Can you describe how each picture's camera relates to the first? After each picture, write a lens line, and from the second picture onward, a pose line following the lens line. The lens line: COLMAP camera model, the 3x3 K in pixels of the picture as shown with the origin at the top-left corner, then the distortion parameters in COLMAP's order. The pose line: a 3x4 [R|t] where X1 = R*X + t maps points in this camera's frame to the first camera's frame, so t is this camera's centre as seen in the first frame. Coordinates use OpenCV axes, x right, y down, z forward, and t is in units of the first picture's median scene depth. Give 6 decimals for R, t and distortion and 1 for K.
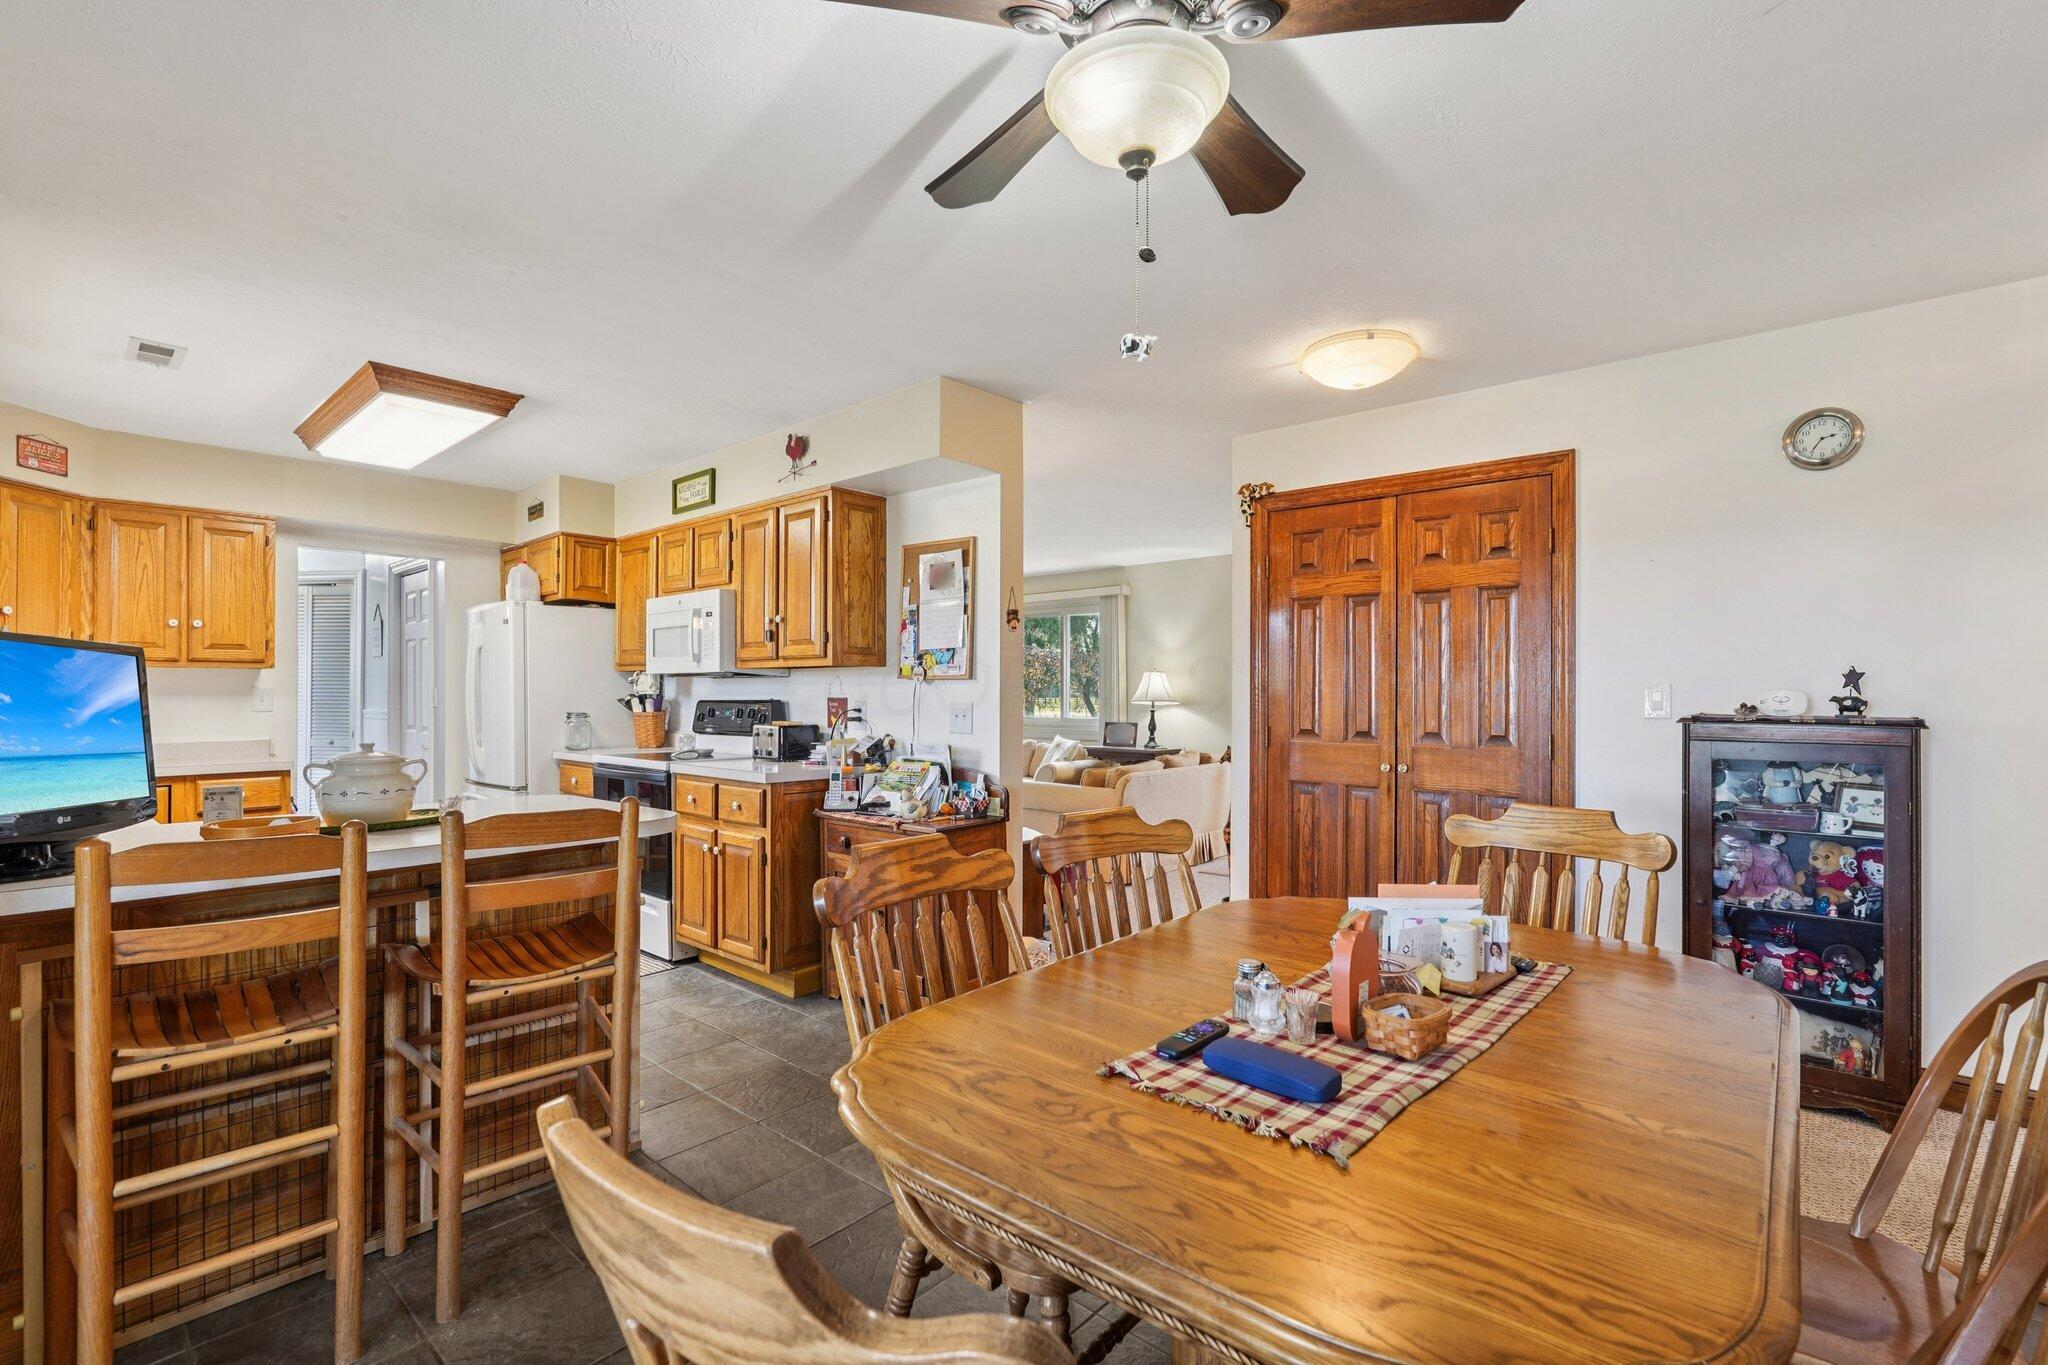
lens RADIAL K [[955.1, 0, 1024.0], [0, 955.1, 682.5], [0, 0, 1]] dist [-0.001157, -0.000065]
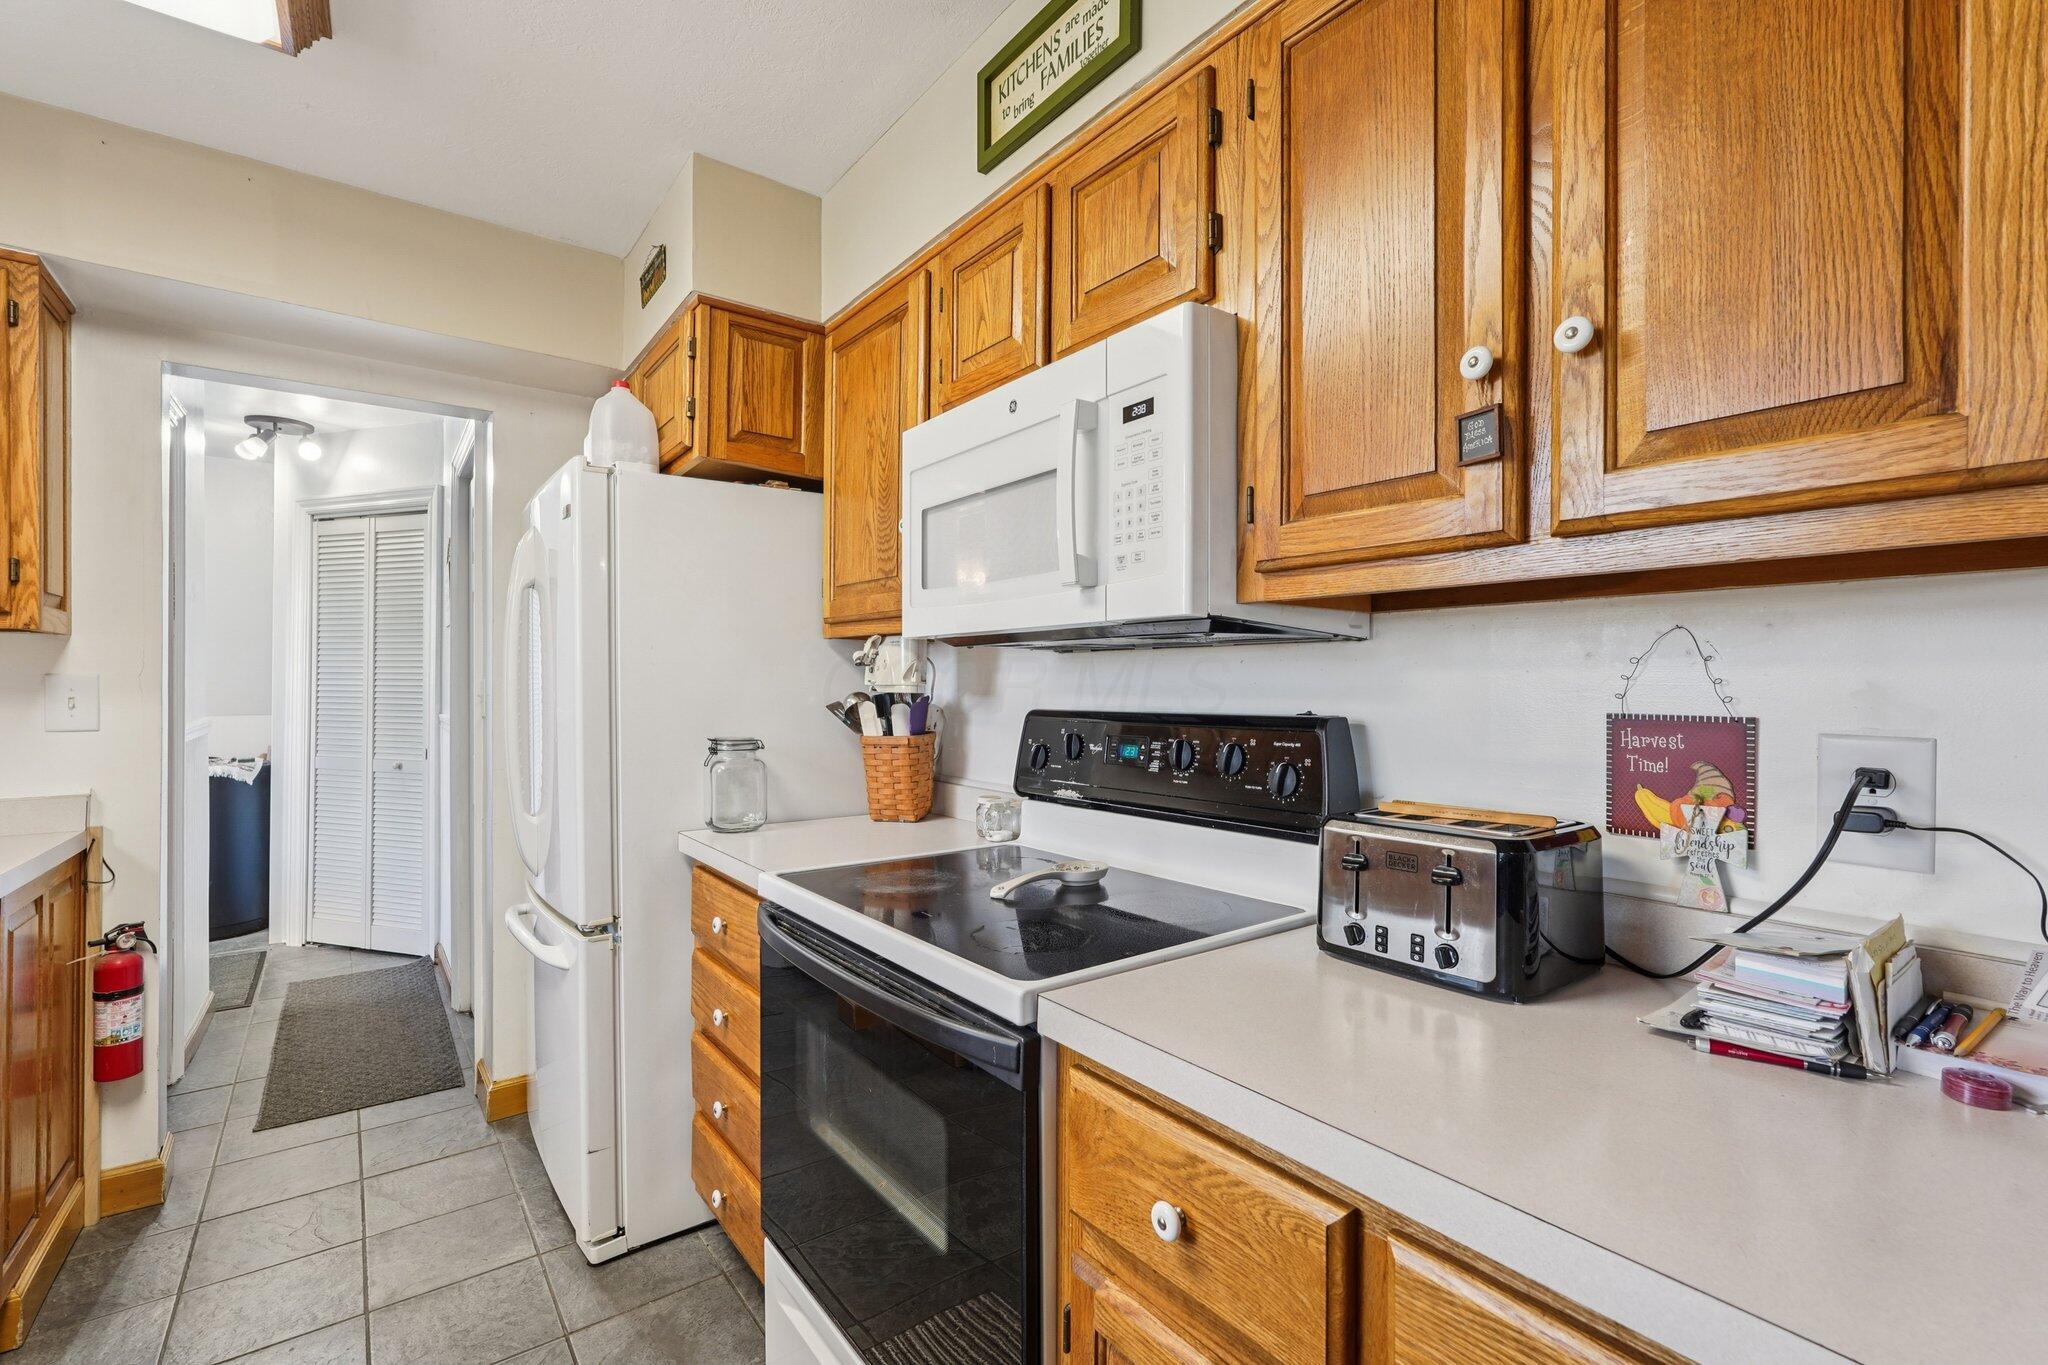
lens RADIAL K [[904.5, 0, 1024.0], [0, 904.5, 682.5], [0, 0, 1]] dist [-0.000135, -0.000013]
pose [[0.982274, 0.001735, -0.187441, -0.272537], [-0.000465, 0.999977, 0.006819, 0.005029], [0.187449, -0.006611, 0.982252, 0.639633]]
